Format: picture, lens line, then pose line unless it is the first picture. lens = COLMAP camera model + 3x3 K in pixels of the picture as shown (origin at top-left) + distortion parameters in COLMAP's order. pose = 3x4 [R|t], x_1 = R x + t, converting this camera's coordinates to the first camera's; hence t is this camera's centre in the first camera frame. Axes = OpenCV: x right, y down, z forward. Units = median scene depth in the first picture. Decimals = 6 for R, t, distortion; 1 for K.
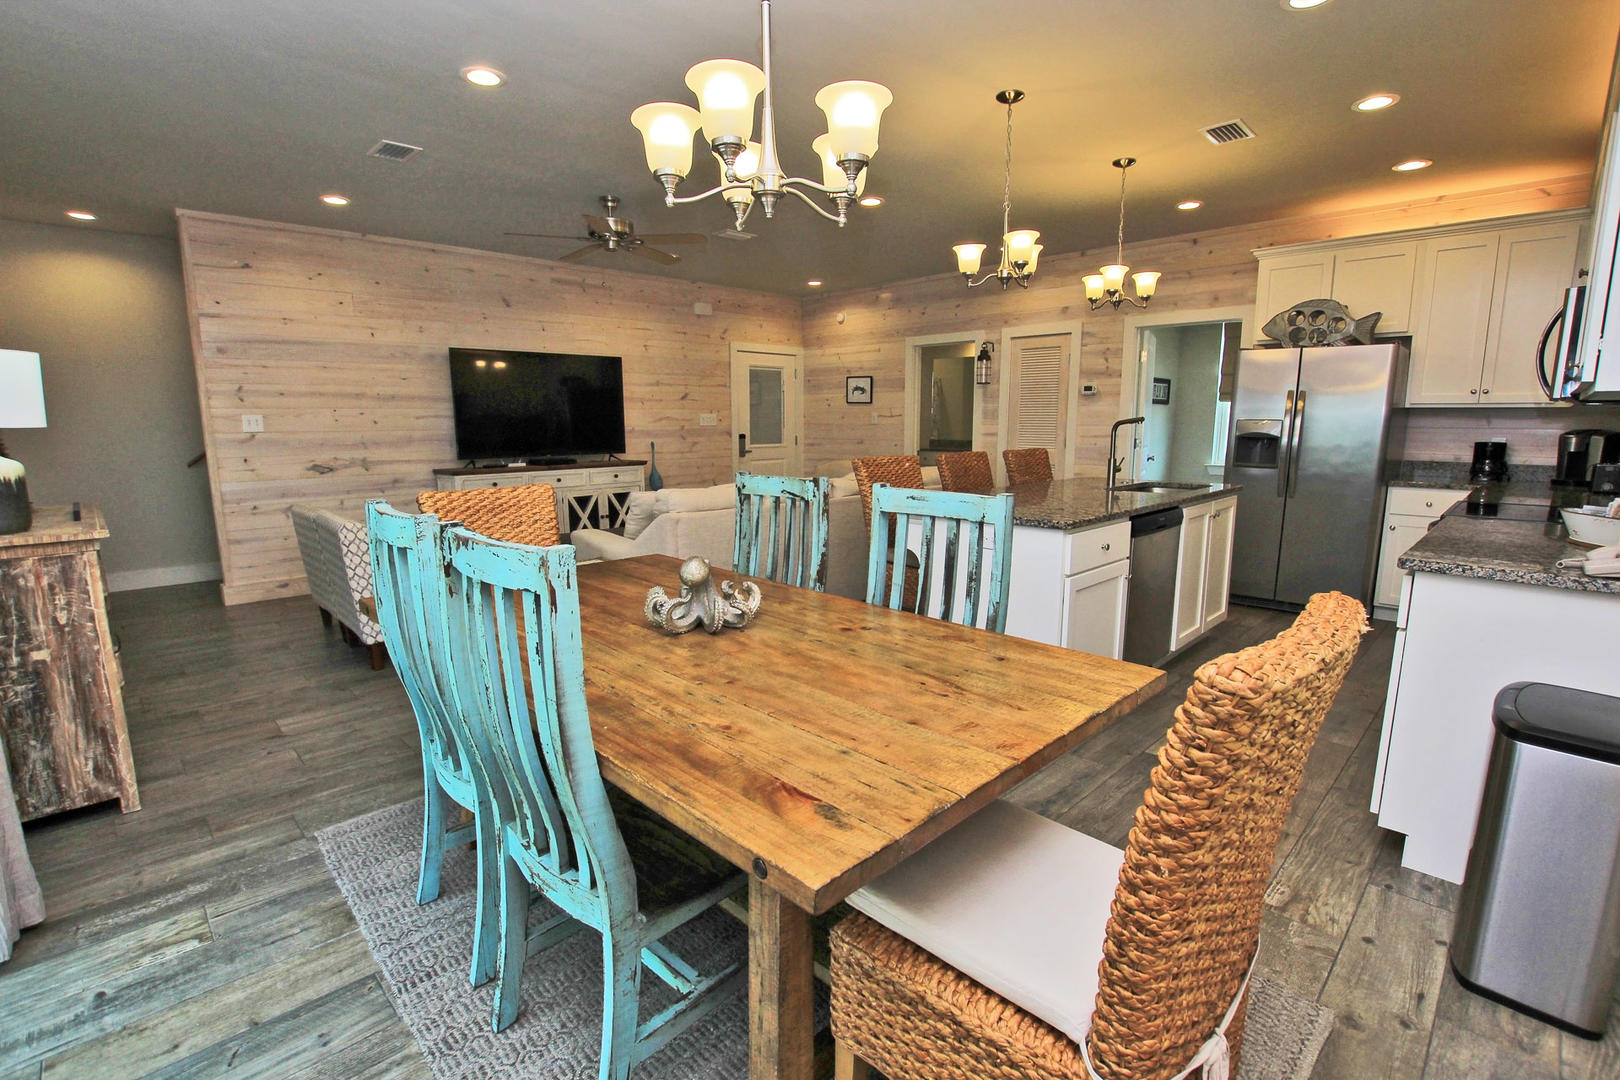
lens RADIAL K [[750.2, 0, 808.1], [0, 750.2, 550.2], [0, 0, 1]] dist [-0.036227, 0.006293]
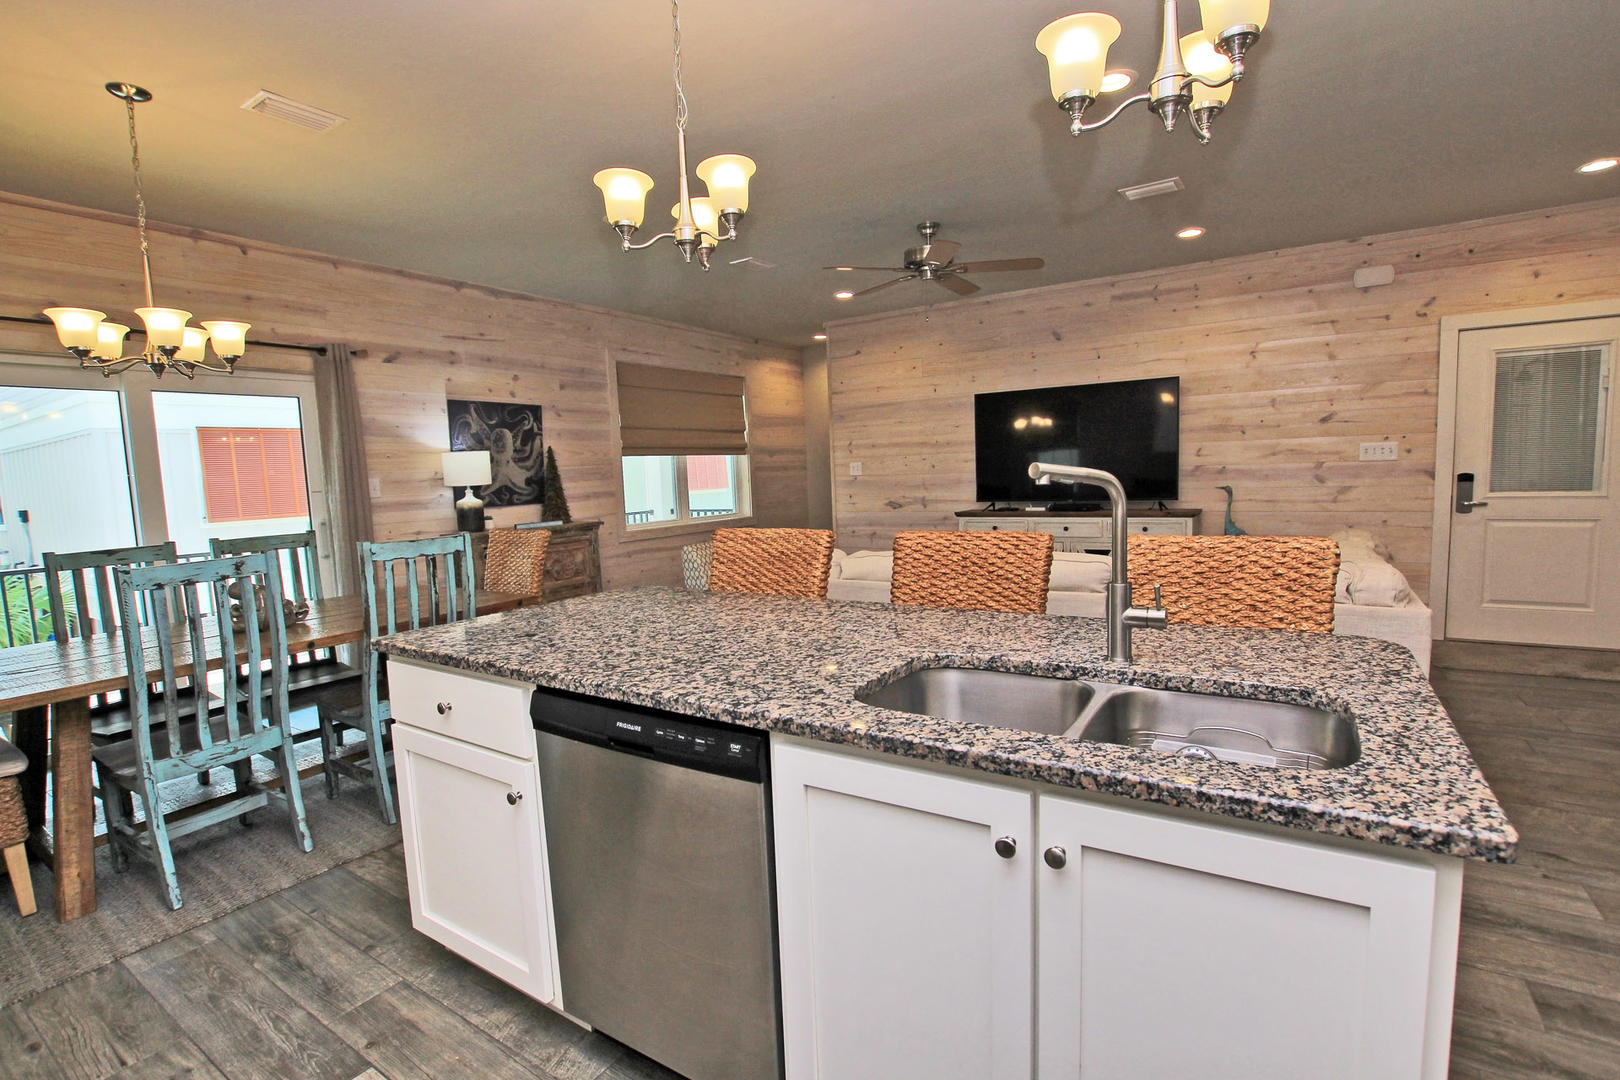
lens RADIAL K [[750.2, 0, 811.7], [0, 750.2, 549.2], [0, 0, 1]] dist [-0.036227, 0.006293]
pose [[0.209005, 0.099460, -0.972844, 0.476027], [-0.131484, 0.988640, 0.072827, -0.097569], [0.969035, 0.112692, 0.219708, 0.533582]]
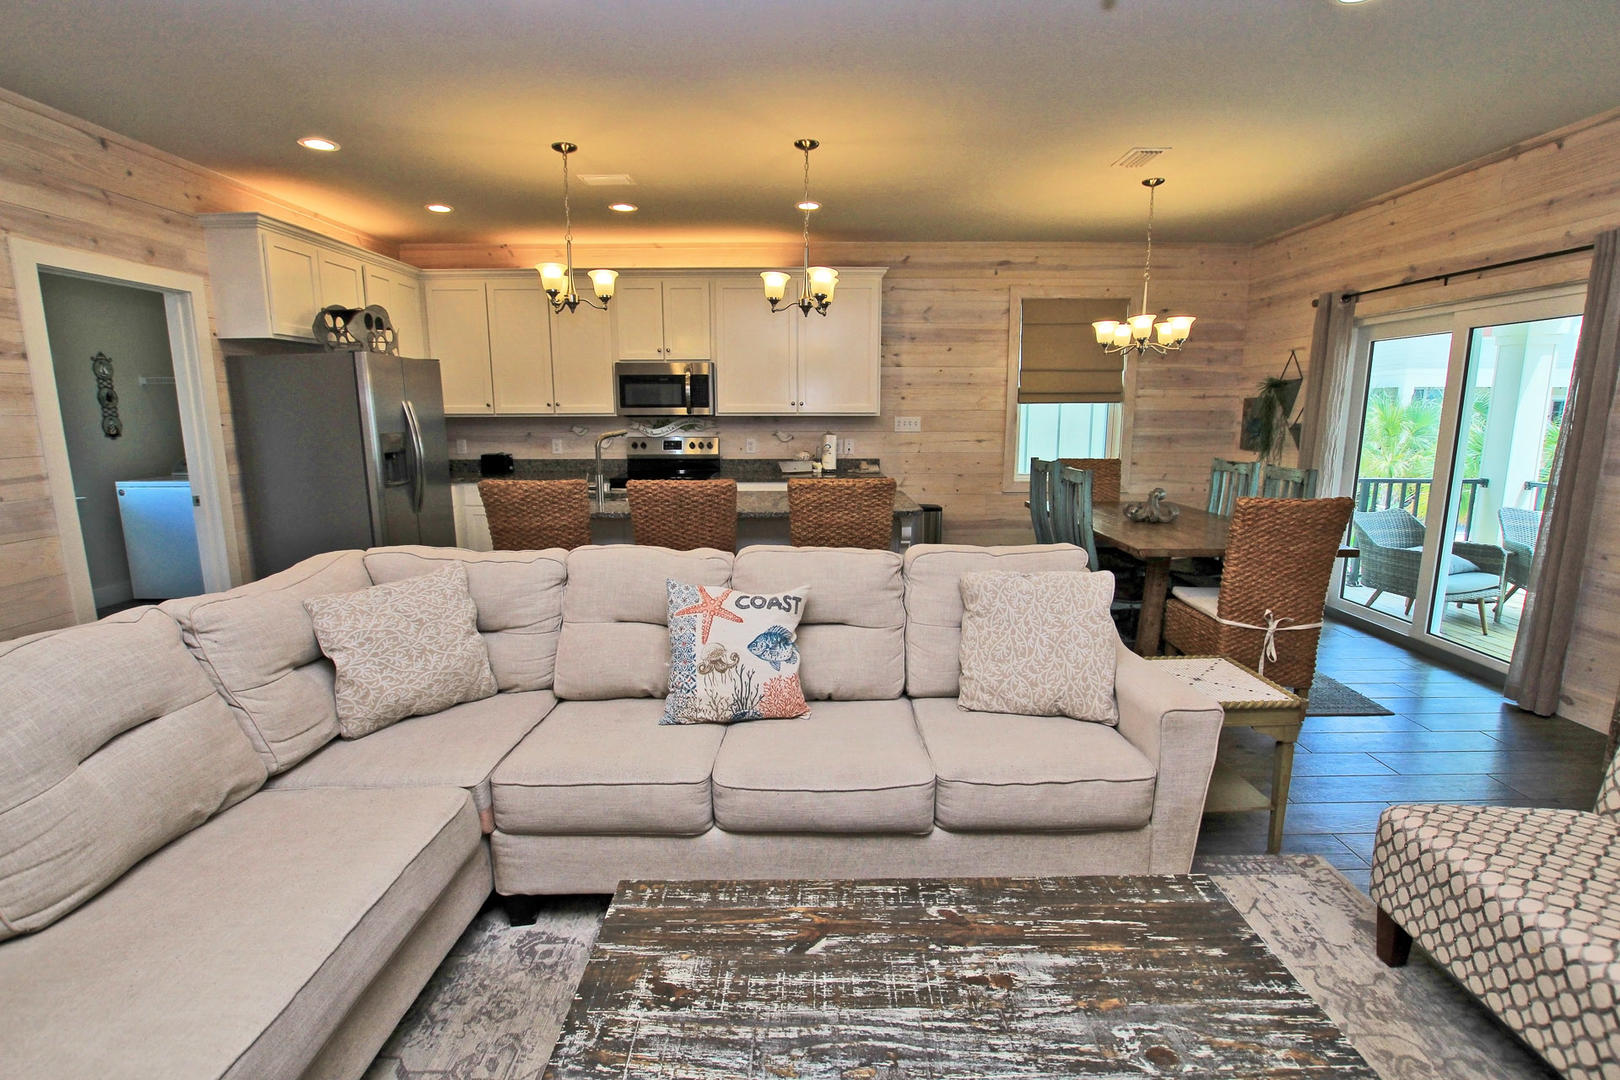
lens RADIAL K [[750.2, 0, 811.9], [0, 750.2, 546.1], [0, 0, 1]] dist [-0.036227, 0.006293]
pose [[-0.710017, -0.121047, 0.693703, -0.301588], [0.125047, 0.947785, 0.293371, -0.189506], [-0.692993, 0.295044, -0.657807, 0.986188]]
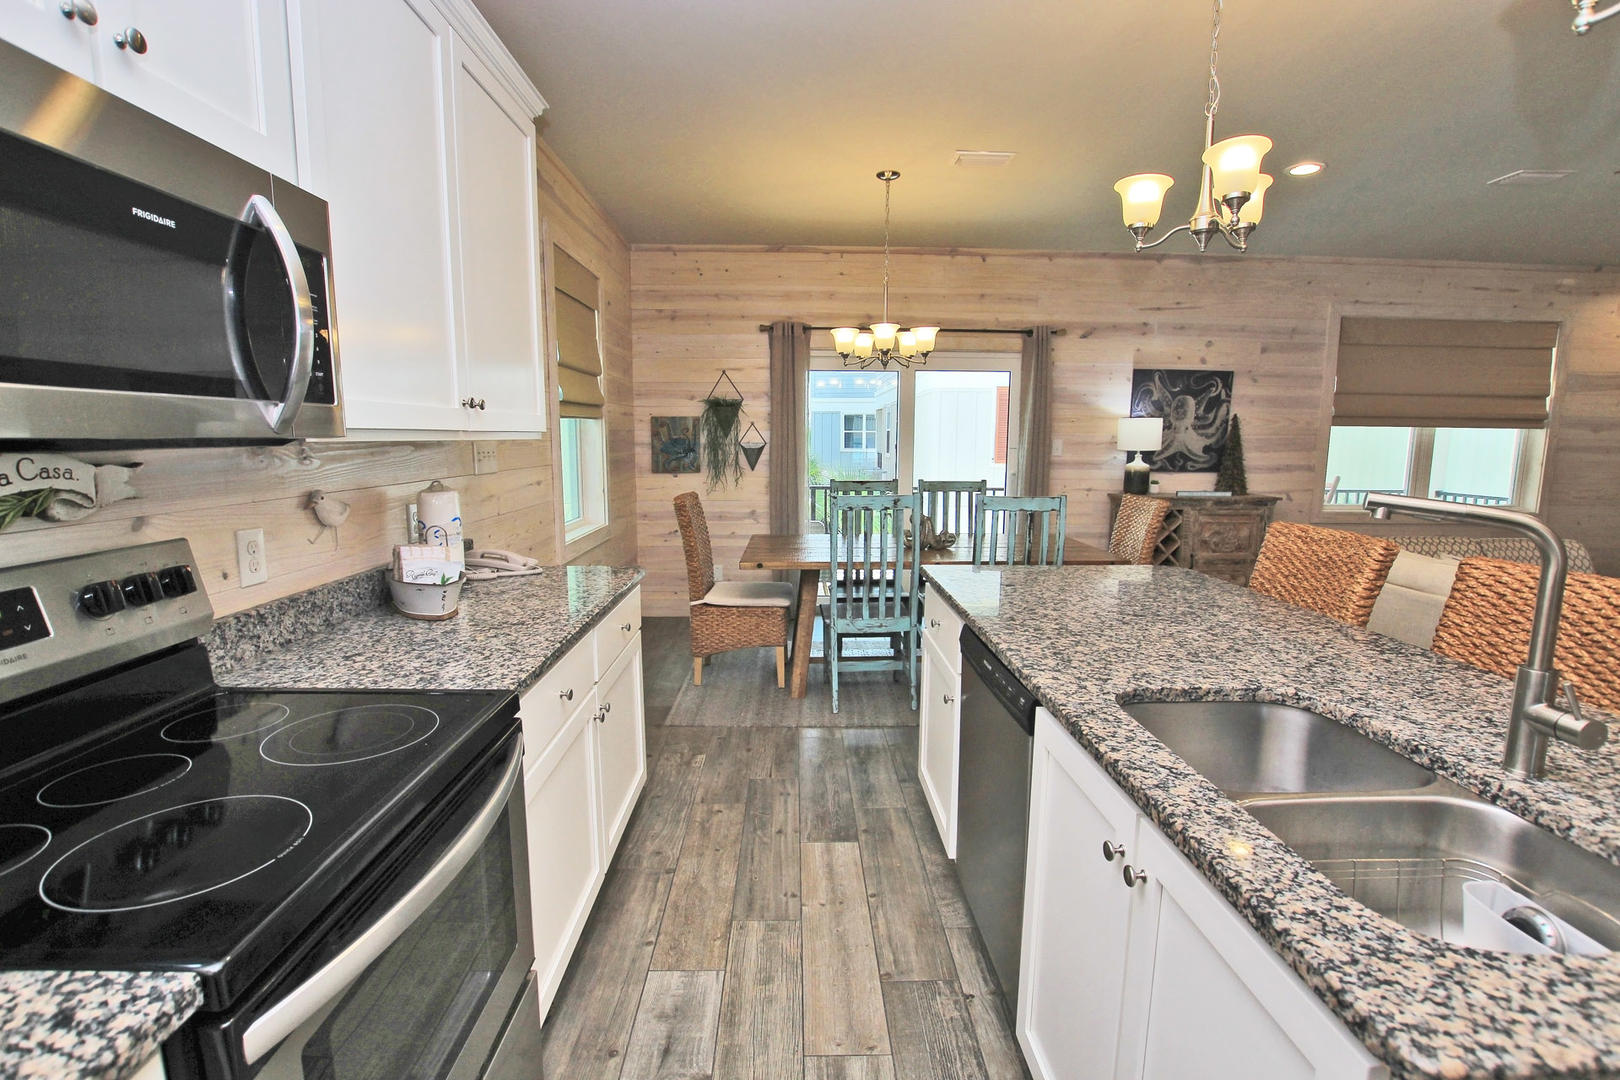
lens RADIAL K [[750.2, 0, 810.3], [0, 750.2, 547.5], [0, 0, 1]] dist [-0.036227, 0.006293]
pose [[-0.688217, 0.106960, -0.717577, 0.496859], [-0.127540, 0.955833, 0.264795, -0.130191], [0.714207, 0.273756, -0.644179, 0.656453]]
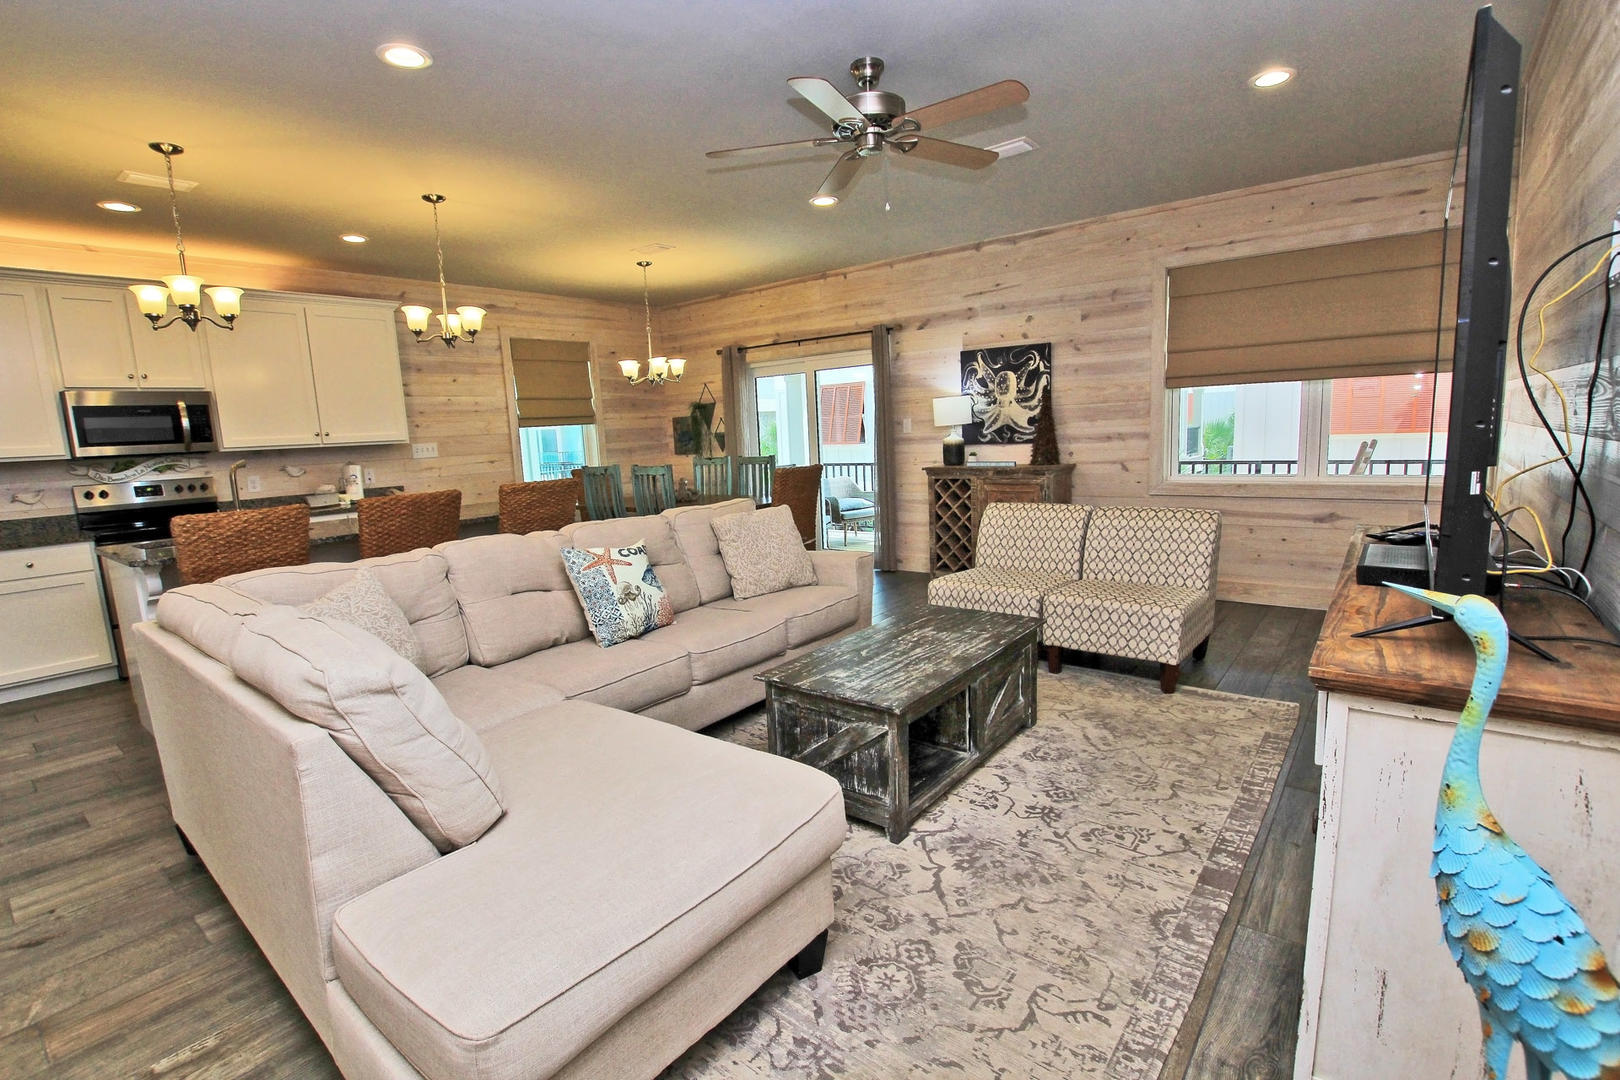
lens RADIAL K [[750.2, 0, 810.0], [0, 750.2, 545.6], [0, 0, 1]] dist [-0.036227, 0.006293]
pose [[-0.992162, 0.066384, -0.105863, -0.100676], [0.029092, 0.946643, 0.320968, -0.225722], [0.121521, 0.315372, -0.941155, 1.271396]]
